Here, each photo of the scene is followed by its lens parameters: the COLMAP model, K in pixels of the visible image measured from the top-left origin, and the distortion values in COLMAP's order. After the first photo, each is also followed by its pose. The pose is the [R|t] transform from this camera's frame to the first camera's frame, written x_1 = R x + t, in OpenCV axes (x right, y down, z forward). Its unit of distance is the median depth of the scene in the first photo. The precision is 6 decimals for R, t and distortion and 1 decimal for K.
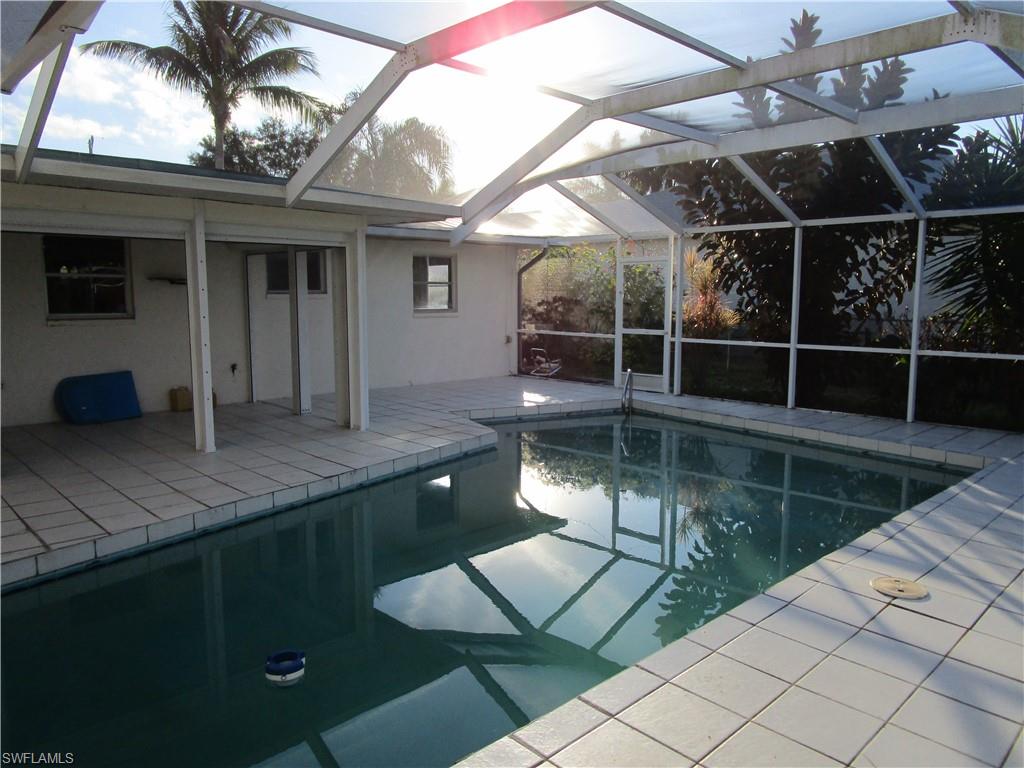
lens RADIAL K [[739.1, 0, 512.0], [0, 739.1, 384.0], [0, 0, 1]] dist [-0.013606, 0.004813]
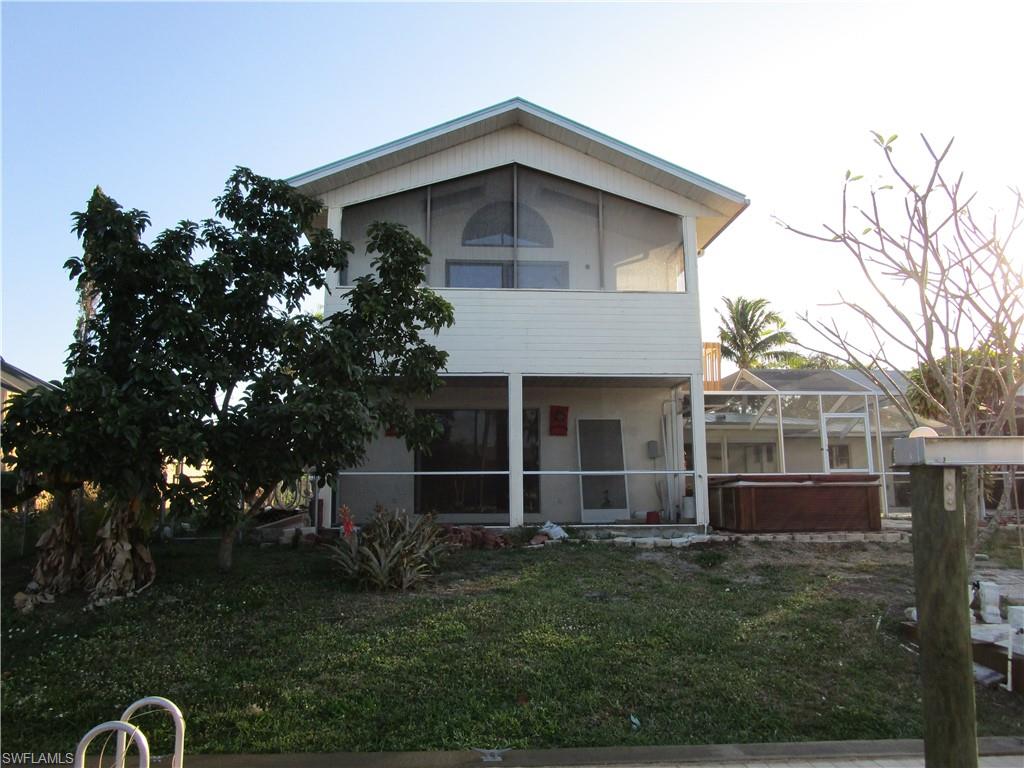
lens RADIAL K [[739.1, 0, 512.0], [0, 739.1, 384.0], [0, 0, 1]] dist [-0.013606, 0.004813]
pose [[0.762807, -0.101982, -0.638534, 0.314514], [-0.071482, 0.968133, -0.240017, 0.130498], [0.642663, 0.228730, 0.731209, -0.662859]]
